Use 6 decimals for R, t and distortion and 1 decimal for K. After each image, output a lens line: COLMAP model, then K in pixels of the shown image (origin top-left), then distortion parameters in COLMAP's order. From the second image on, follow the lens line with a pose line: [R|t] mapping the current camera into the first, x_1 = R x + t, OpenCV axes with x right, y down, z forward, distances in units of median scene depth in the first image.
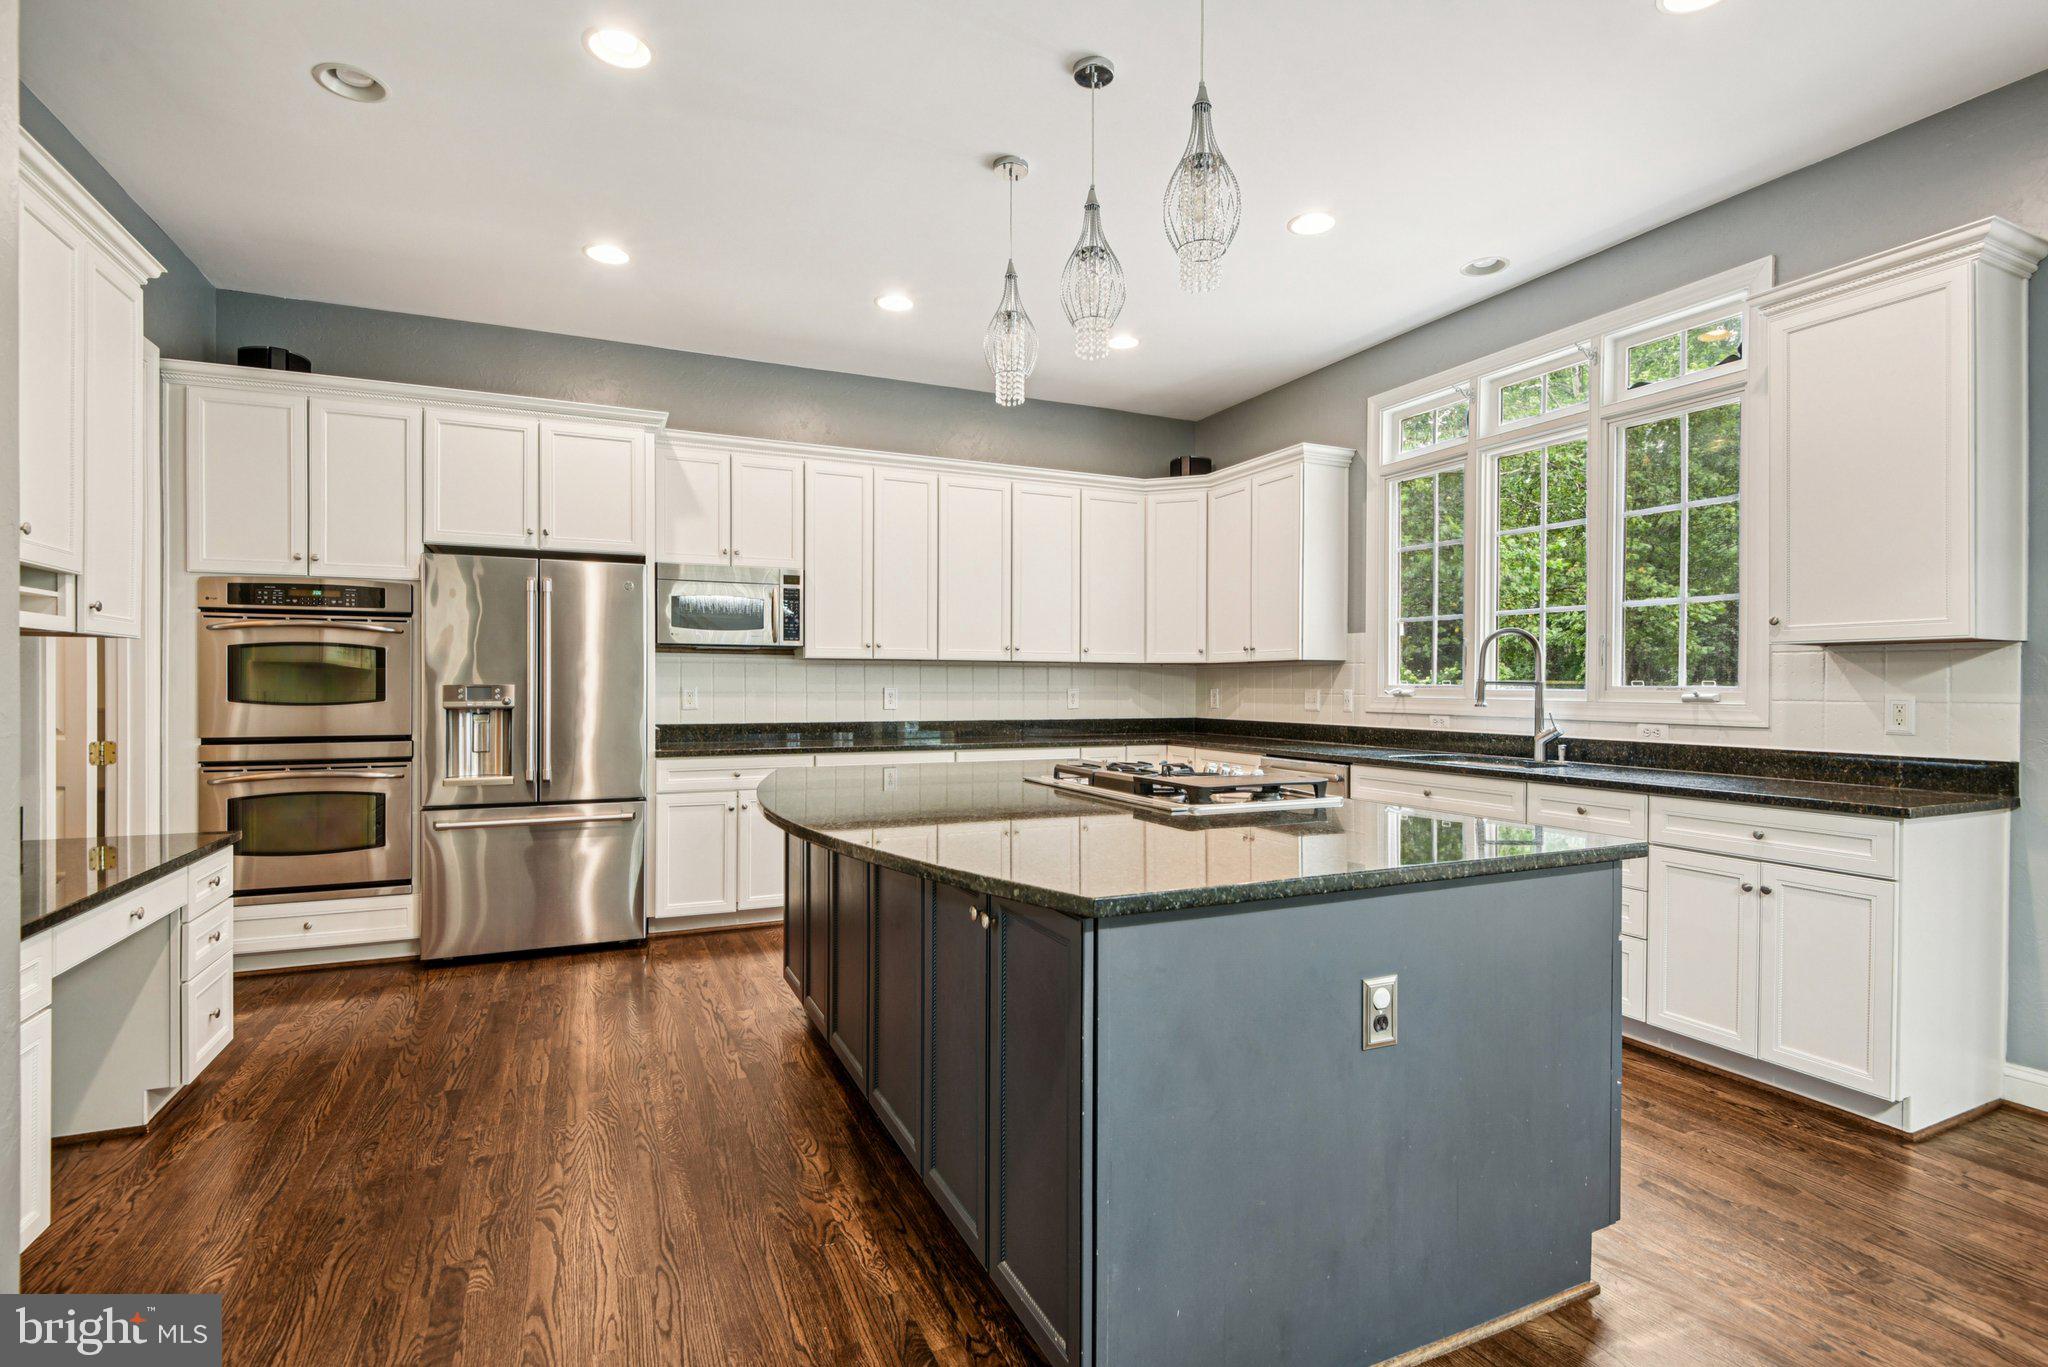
lens RADIAL K [[966.7, 0, 1020.8], [0, 966.7, 683.1], [0, 0, 1]] dist [-0.017564, -0.003160]
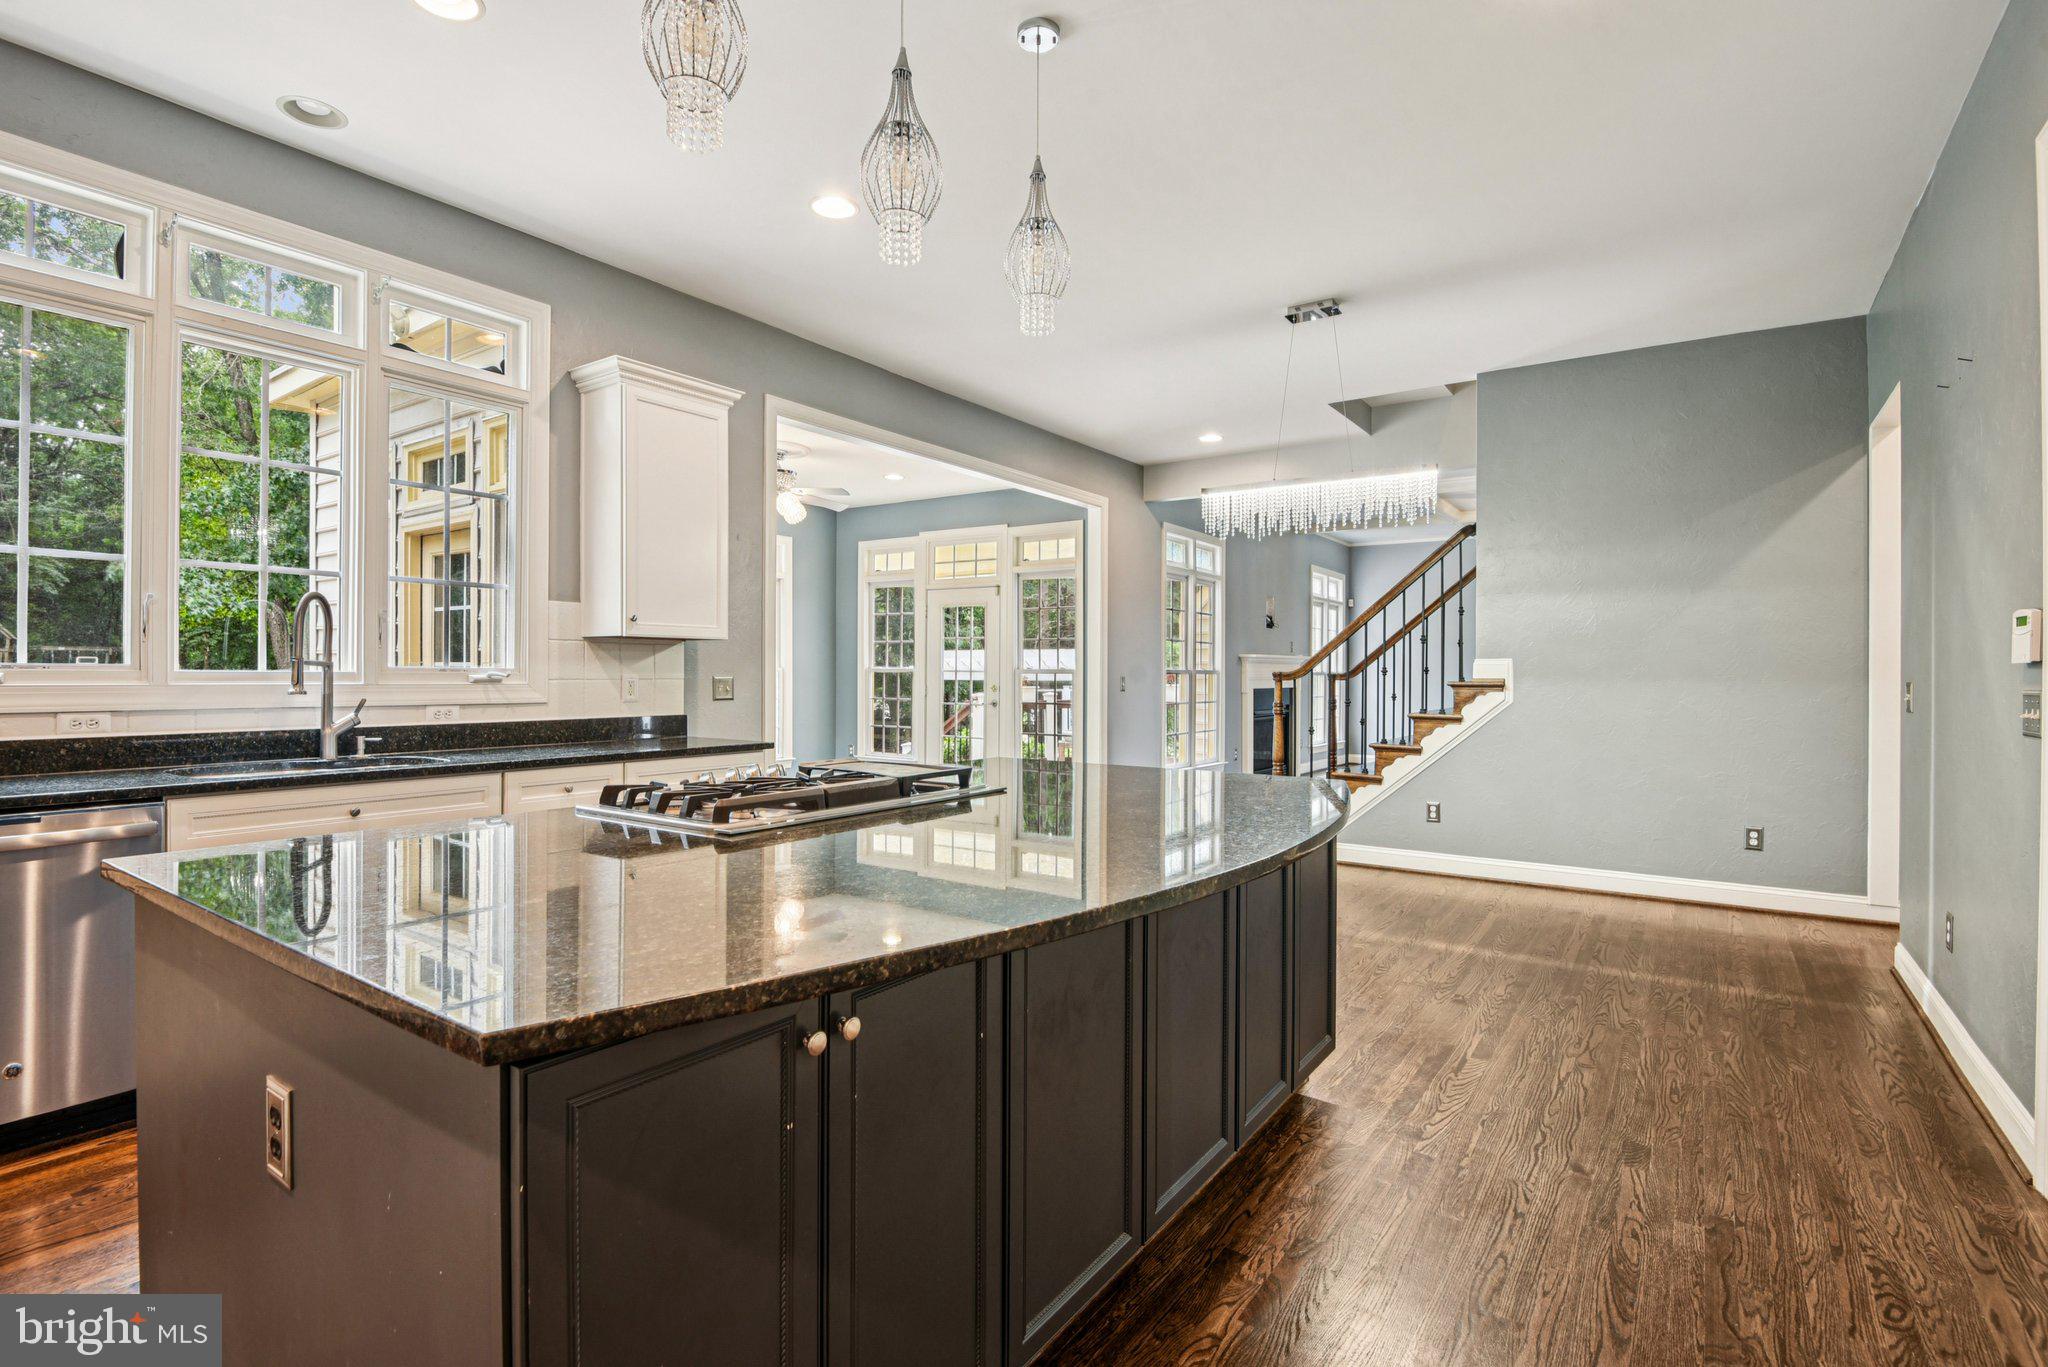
lens RADIAL K [[966.7, 0, 1027.7], [0, 966.7, 677.0], [0, 0, 1]] dist [-0.017564, -0.003160]
pose [[-0.505950, -0.012116, 0.862478, -0.483722], [-0.009982, 0.999917, 0.008191, -0.001145], [-0.862505, -0.004465, -0.506029, 0.947545]]
